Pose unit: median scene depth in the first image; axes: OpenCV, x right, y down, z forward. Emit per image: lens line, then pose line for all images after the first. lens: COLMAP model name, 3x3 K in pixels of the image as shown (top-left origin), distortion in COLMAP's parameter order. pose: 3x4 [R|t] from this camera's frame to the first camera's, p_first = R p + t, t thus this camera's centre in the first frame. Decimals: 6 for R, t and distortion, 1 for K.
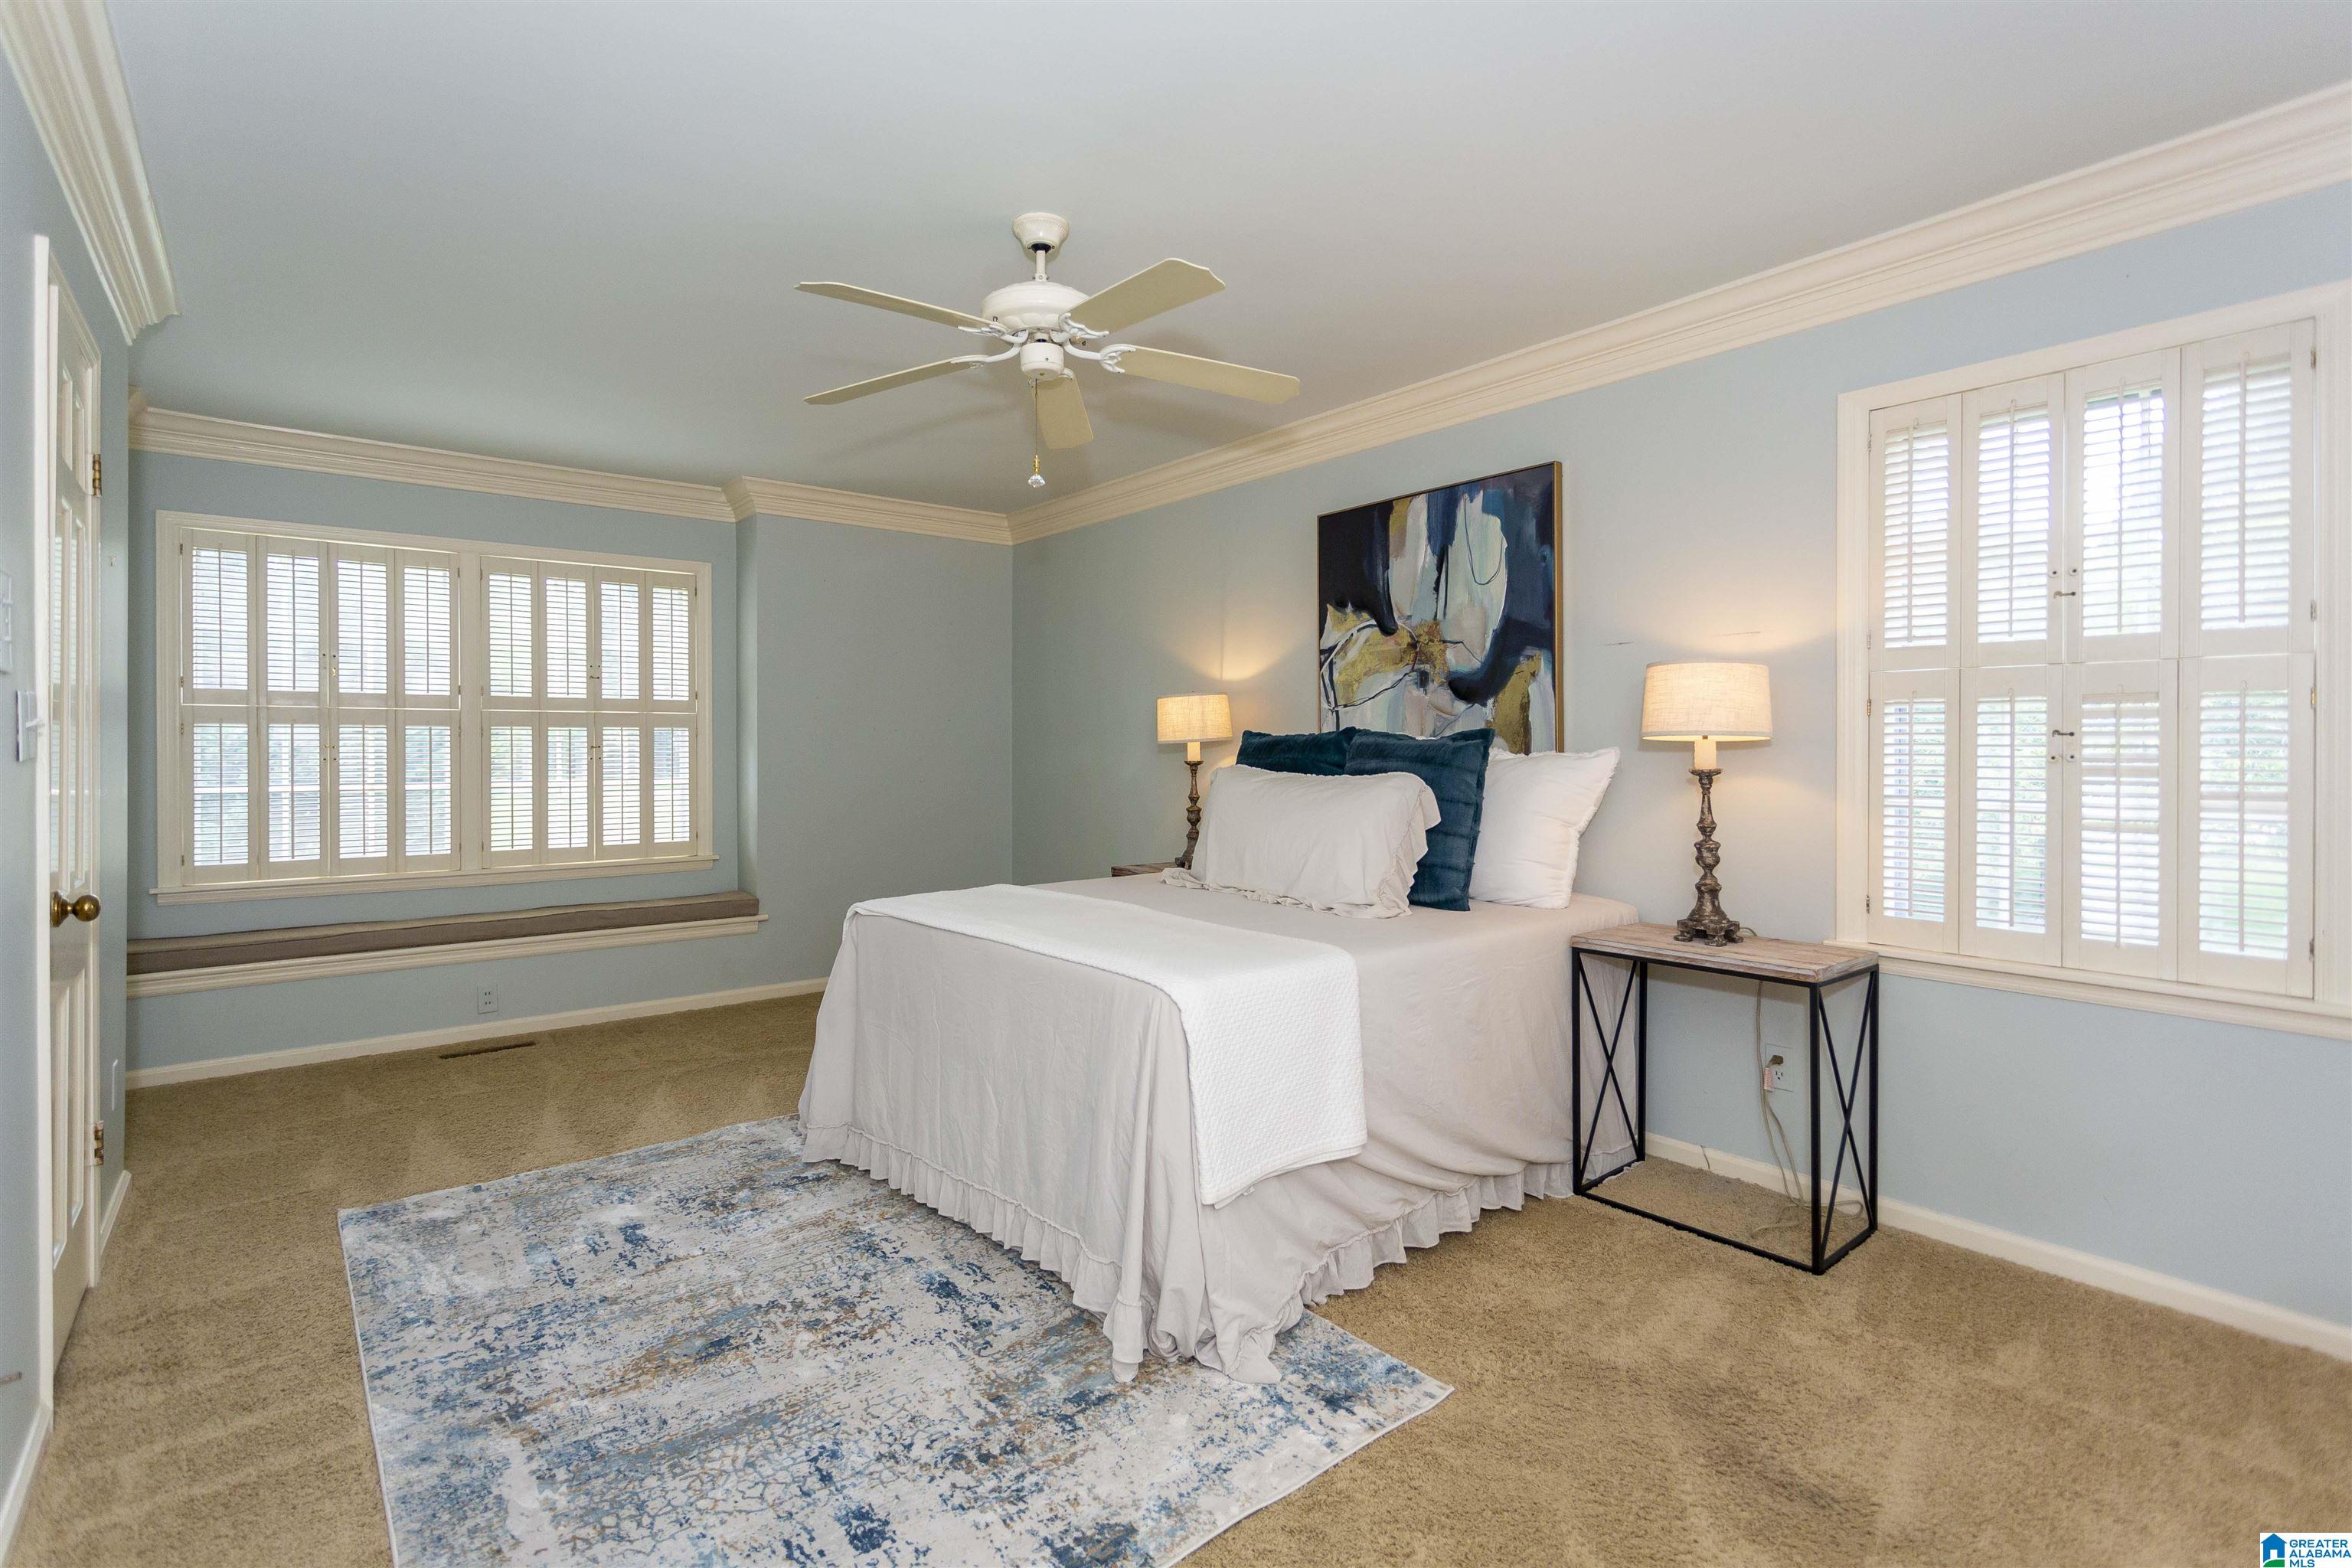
lens RADIAL K [[1141.3, 0, 1177.9], [0, 1141.3, 767.5], [0, 0, 1]] dist [-0.000806, 0.000062]
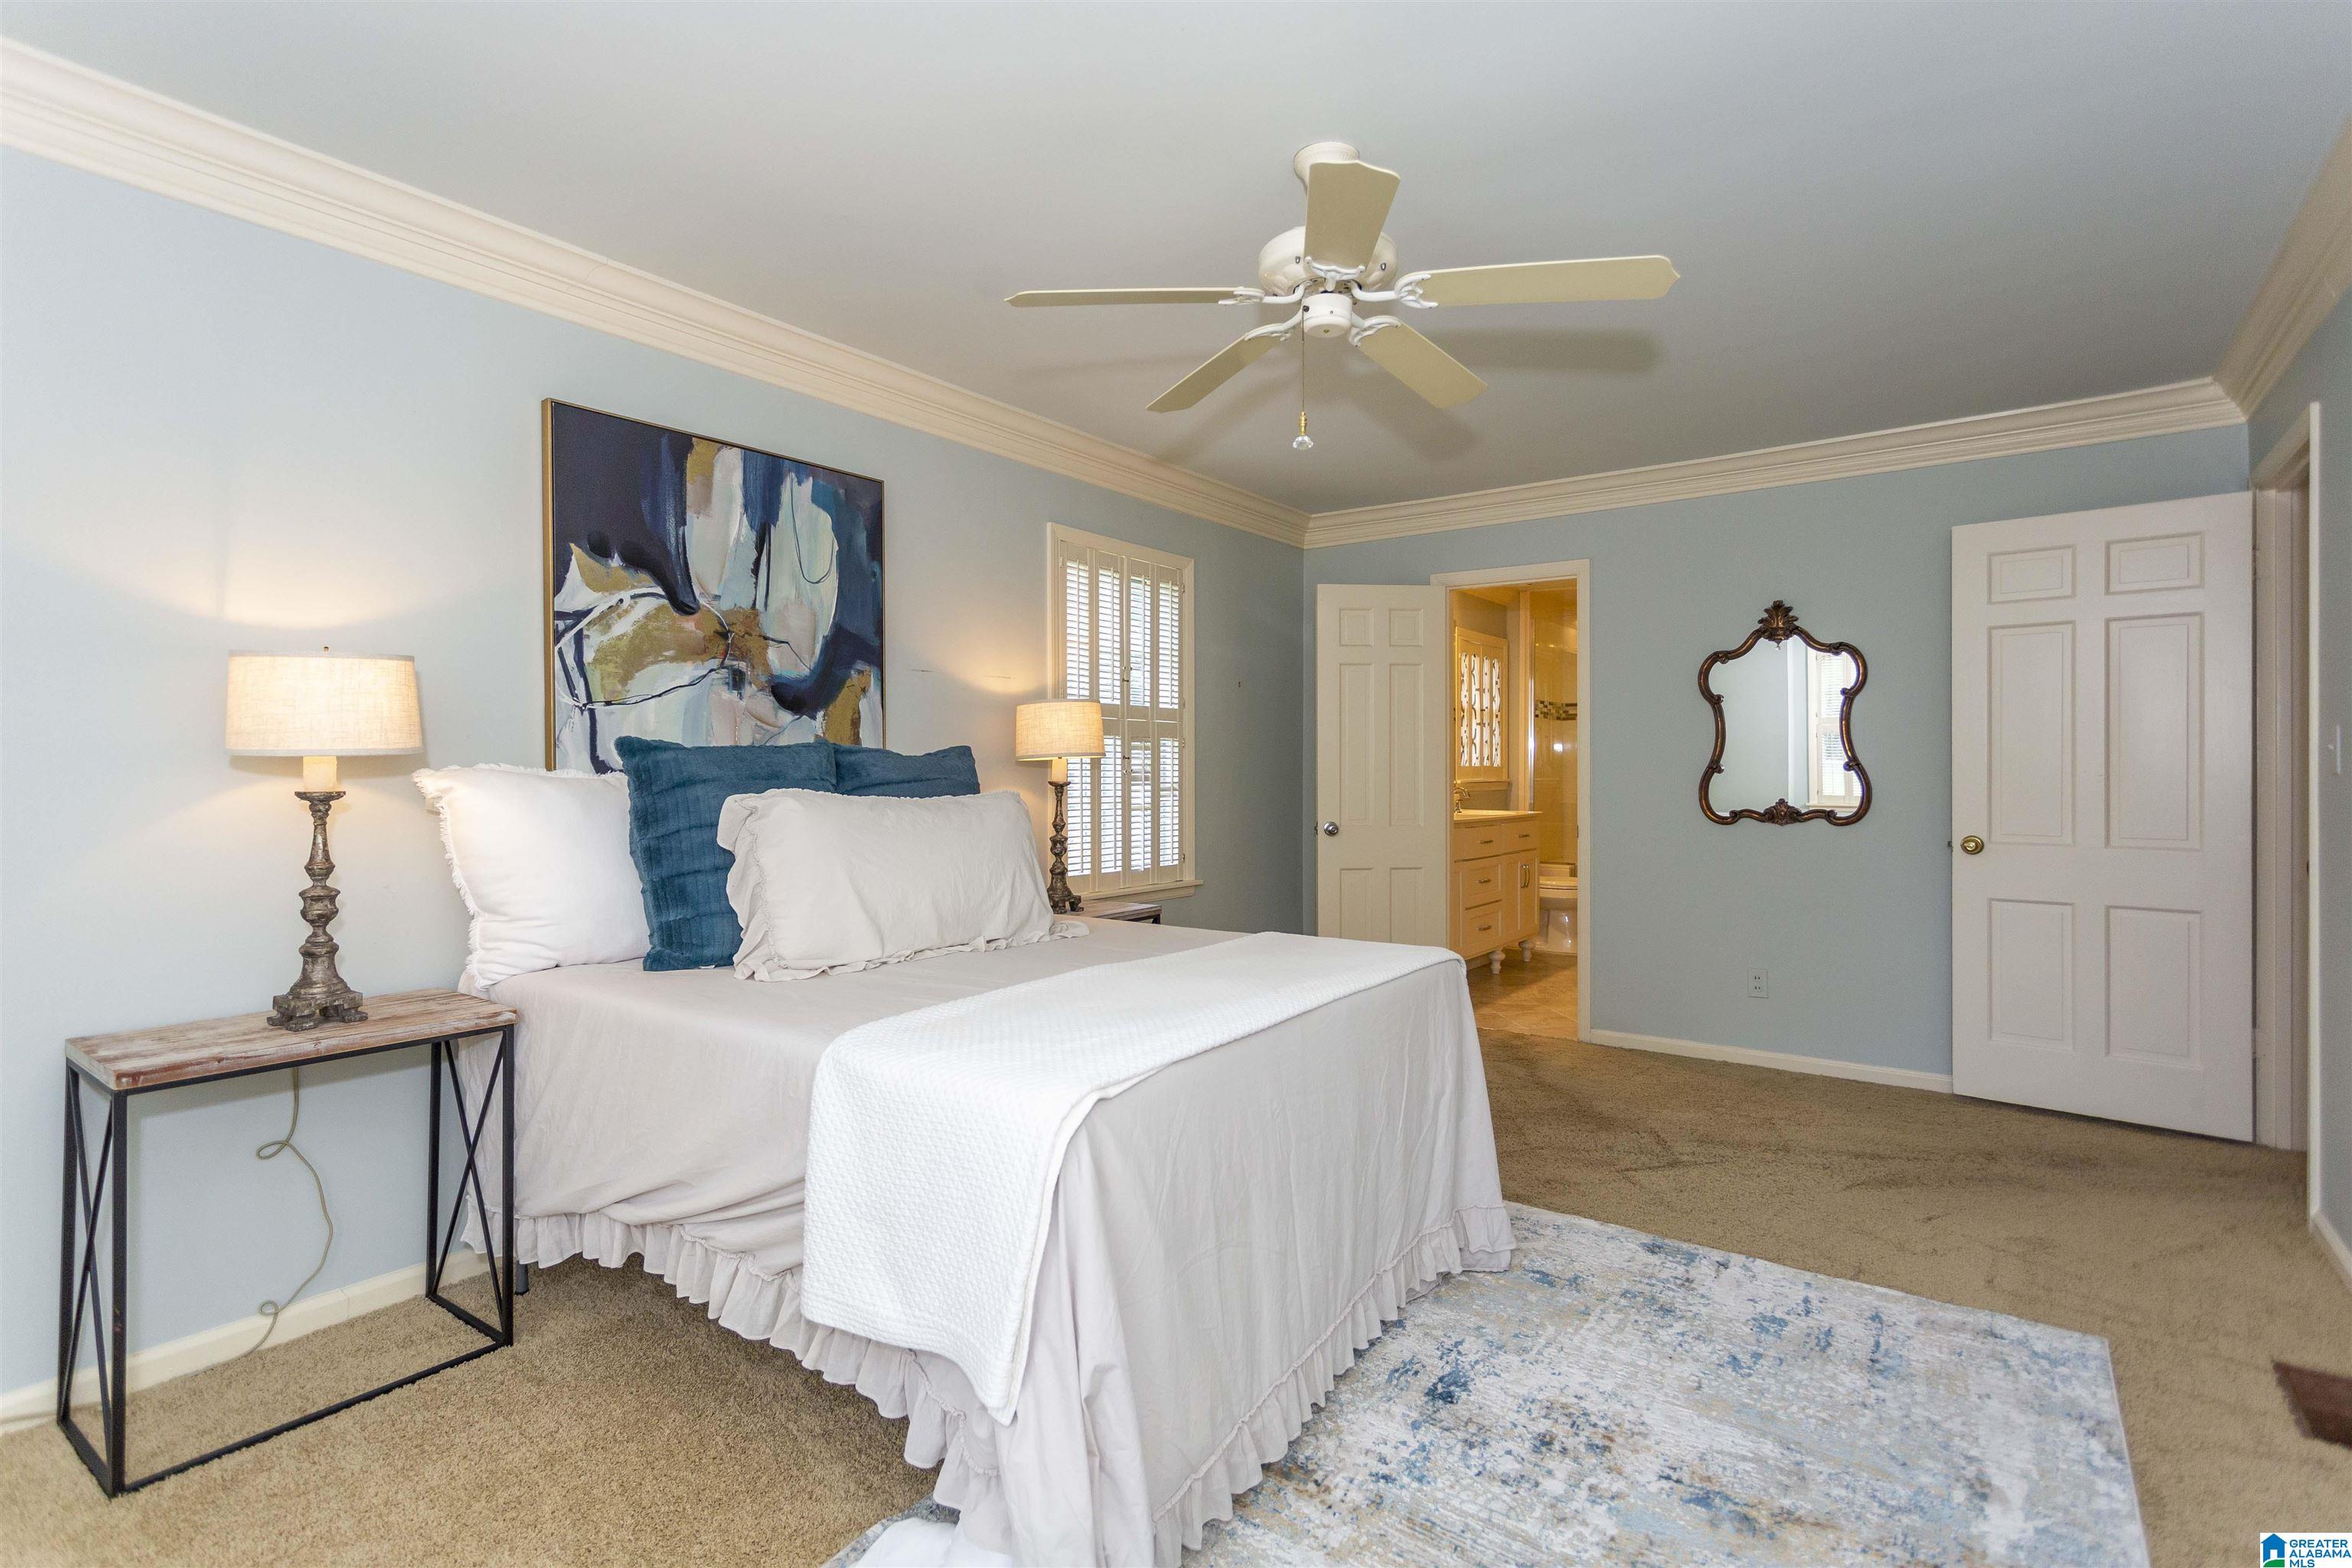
lens RADIAL K [[1141.3, 0, 1177.9], [0, 1141.3, 767.5], [0, 0, 1]] dist [-0.000806, 0.000062]
pose [[-0.271258, 0.002775, 0.962503, -0.652907], [0.020140, 0.999793, 0.002794, -0.012223], [-0.962296, 0.020143, -0.271257, 0.945982]]
